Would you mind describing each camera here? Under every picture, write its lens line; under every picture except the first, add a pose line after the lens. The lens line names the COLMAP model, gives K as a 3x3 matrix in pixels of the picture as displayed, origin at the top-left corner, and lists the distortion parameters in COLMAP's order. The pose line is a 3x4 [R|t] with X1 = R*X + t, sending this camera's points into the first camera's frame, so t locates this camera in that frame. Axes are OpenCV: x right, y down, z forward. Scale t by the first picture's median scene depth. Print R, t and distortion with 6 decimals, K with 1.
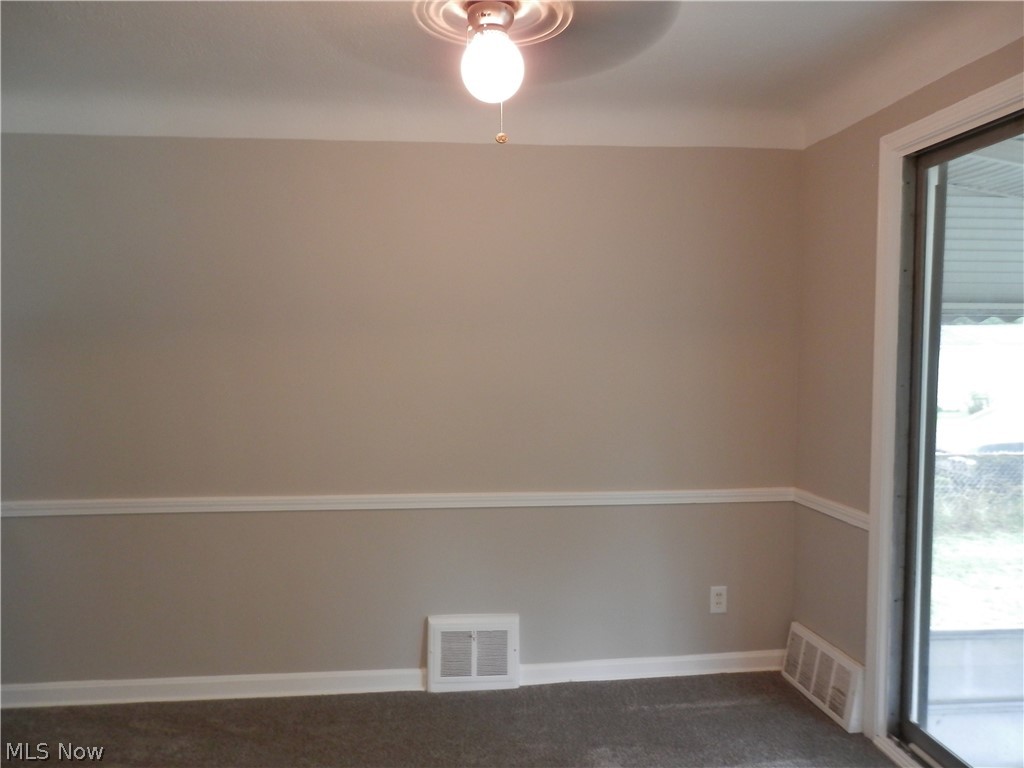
lens RADIAL K [[763.3, 0, 512.0], [0, 763.3, 384.0], [0, 0, 1]] dist [0.012702, 0.001246]
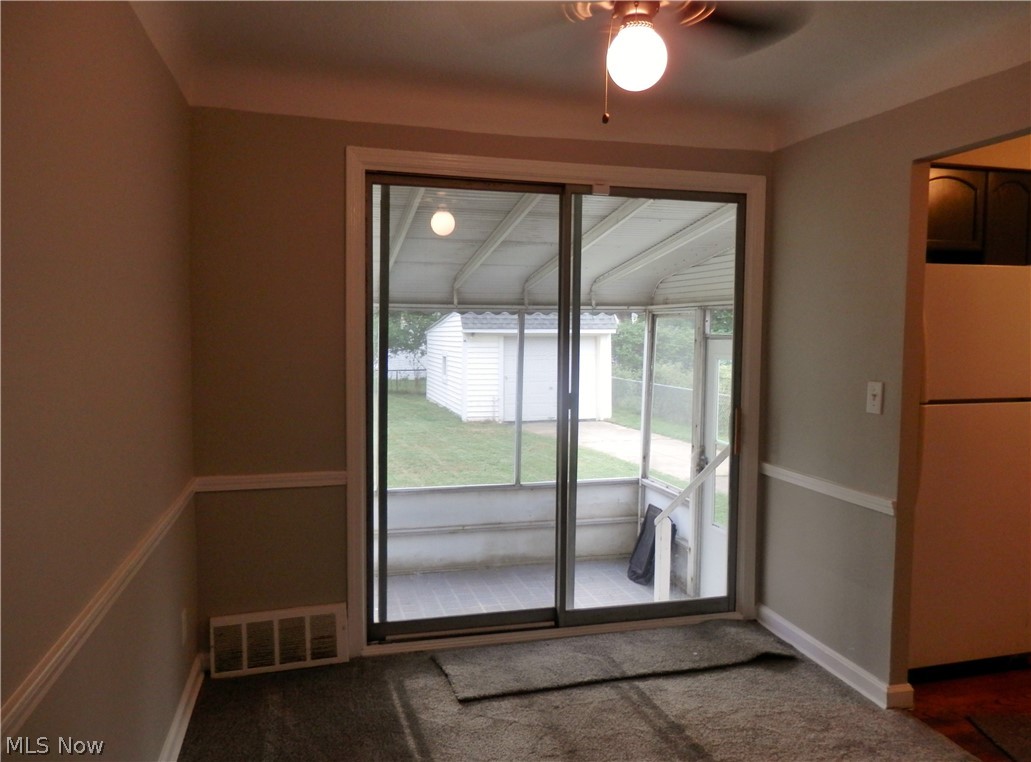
lens RADIAL K [[786.1, 0, 515.5], [0, 786.1, 381.0], [0, 0, 1]] dist [-0.004745, 0.001144]
pose [[-0.178024, -0.057408, 0.982350, -0.743252], [0.025250, 0.997702, 0.062881, -0.033349], [-0.983702, 0.035999, -0.176165, 0.953807]]
